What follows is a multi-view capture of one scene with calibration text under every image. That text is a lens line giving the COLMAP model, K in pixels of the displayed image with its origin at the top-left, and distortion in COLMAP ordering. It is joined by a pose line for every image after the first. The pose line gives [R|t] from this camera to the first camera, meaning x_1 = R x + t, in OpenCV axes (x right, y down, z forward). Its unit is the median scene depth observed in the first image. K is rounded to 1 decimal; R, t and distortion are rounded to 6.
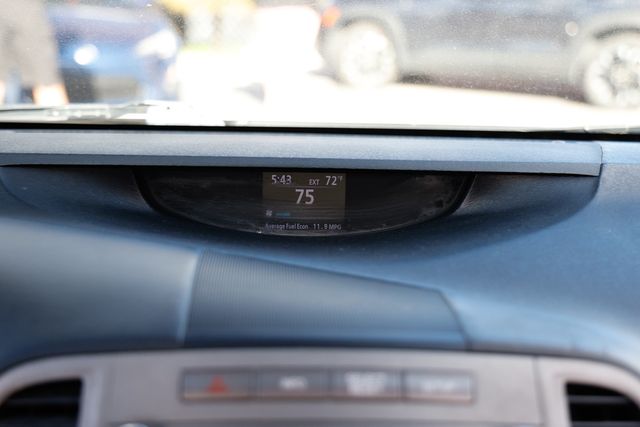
lens RADIAL K [[969.5, 0, 320.5], [0, 969.5, 213.4], [0, 0, 1]] dist [0.213311, 0.000000]
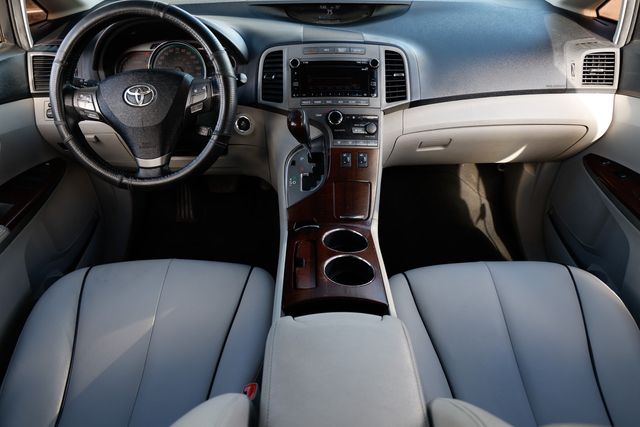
lens RADIAL K [[445.8, 0, 326.9], [0, 445.8, 213.1], [0, 0, 1]] dist [-0.088299, 0.052033]
pose [[0.999153, -0.007113, -0.040527, 0.050325], [0.021831, 0.926524, 0.375601, 0.093151], [0.034878, -0.376168, 0.925895, -1.175666]]
